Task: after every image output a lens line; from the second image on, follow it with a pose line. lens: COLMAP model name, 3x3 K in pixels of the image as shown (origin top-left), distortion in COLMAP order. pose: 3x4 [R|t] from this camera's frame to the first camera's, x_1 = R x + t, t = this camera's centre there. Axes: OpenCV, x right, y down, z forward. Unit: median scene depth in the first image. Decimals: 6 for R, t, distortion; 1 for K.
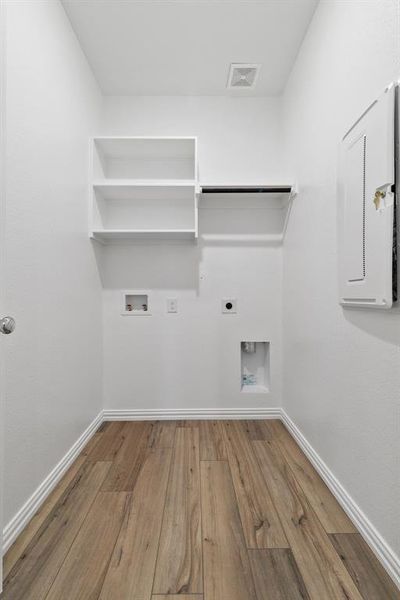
lens RADIAL K [[279.8, 0, 200.0], [0, 279.8, 296.4], [0, 0, 1]] dist [0.001173, -0.001537]
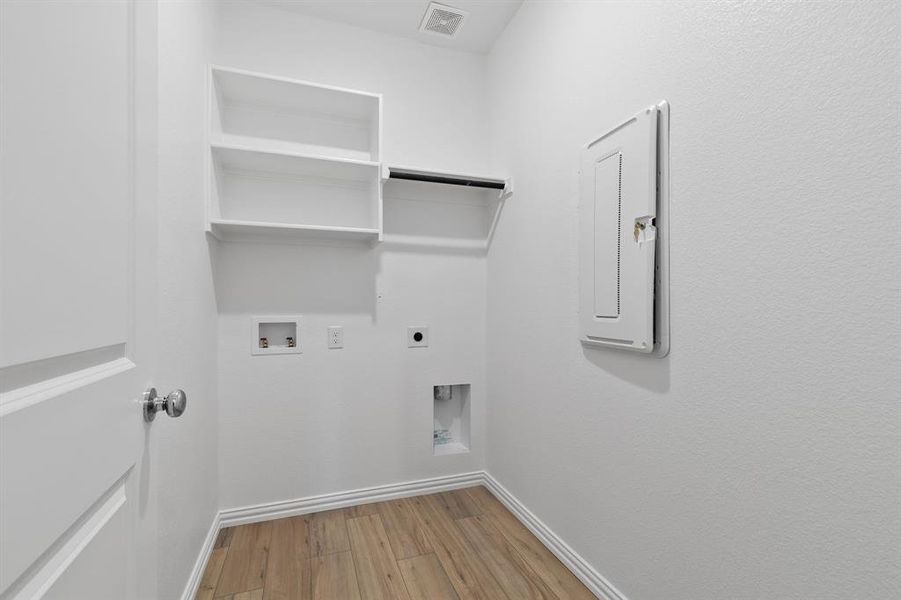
lens RADIAL K [[420.1, 0, 447.9], [0, 420.1, 306.9], [0, 0, 1]] dist [0.001173, -0.001537]
pose [[0.942126, 0.001683, 0.335255, -0.191734], [-0.005043, 0.999945, 0.009154, -0.054794], [-0.335221, -0.010315, 0.942083, -0.034597]]
